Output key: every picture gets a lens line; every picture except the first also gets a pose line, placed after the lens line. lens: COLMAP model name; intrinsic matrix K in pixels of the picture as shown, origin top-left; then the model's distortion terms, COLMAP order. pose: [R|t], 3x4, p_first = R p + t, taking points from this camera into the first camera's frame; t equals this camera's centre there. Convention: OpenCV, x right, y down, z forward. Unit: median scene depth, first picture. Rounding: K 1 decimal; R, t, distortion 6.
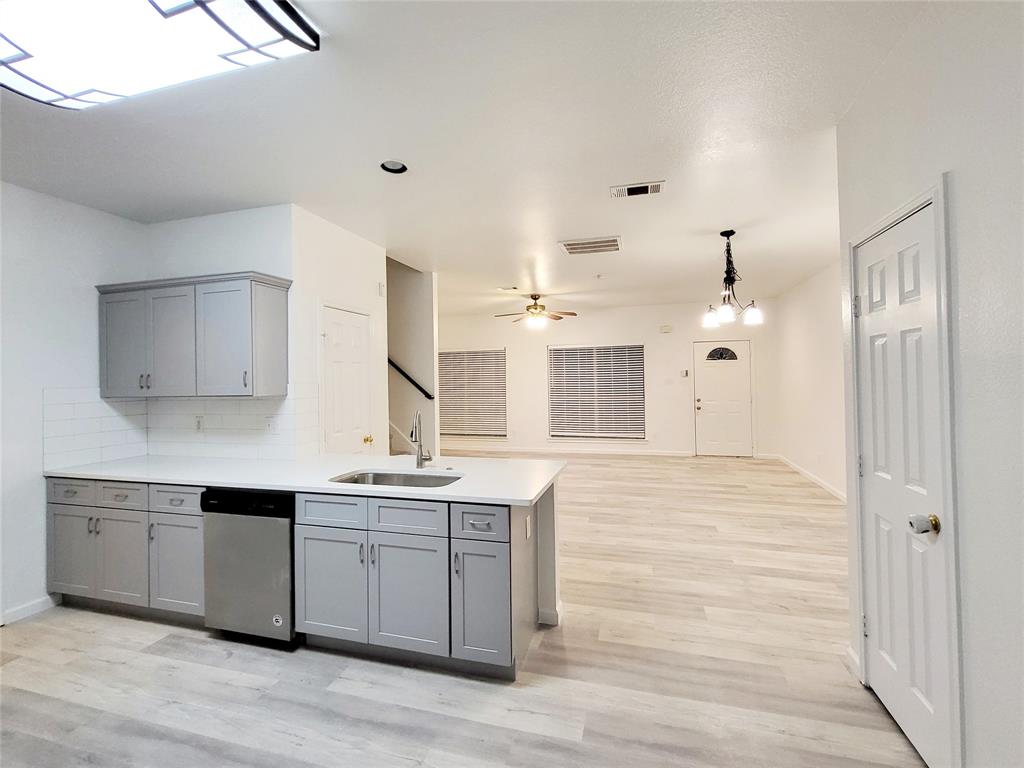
lens RADIAL K [[454.0, 0, 518.4], [0, 454.0, 371.1], [0, 0, 1]] dist [0.001110, -0.000990]
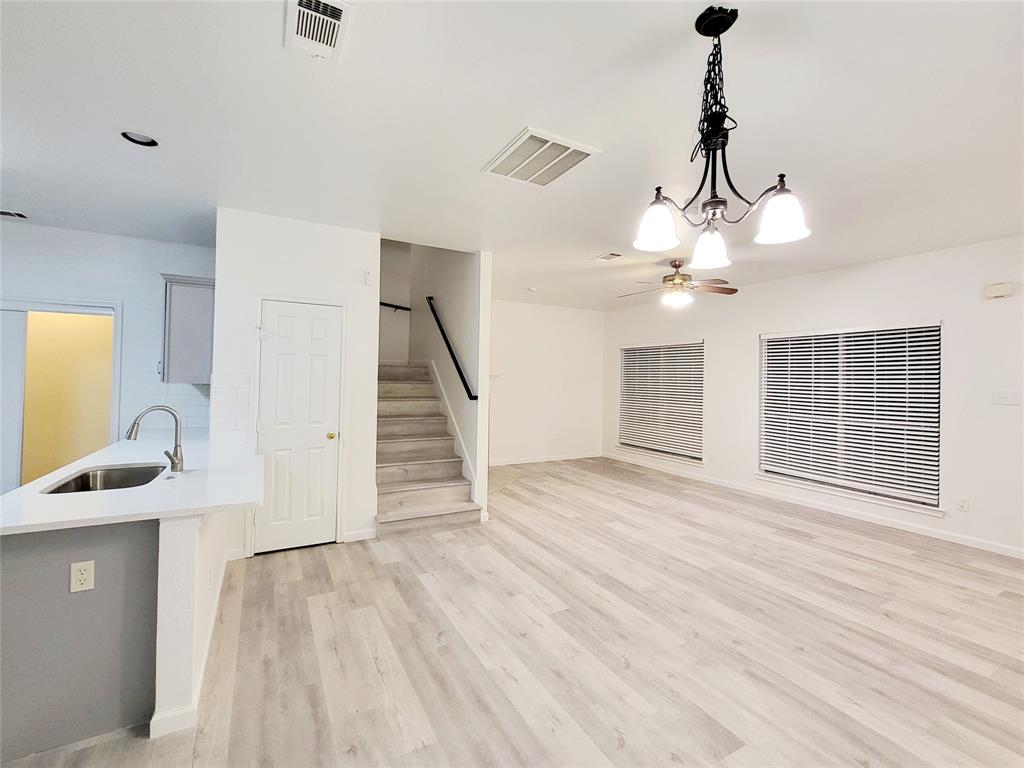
lens RADIAL K [[454.0, 0, 518.4], [0, 454.0, 371.1], [0, 0, 1]] dist [0.001110, -0.000990]
pose [[0.705261, 0.018729, -0.708700, 0.699578], [-0.018826, 0.999793, 0.007687, -0.000665], [0.708698, 0.007921, 0.705468, 0.675097]]
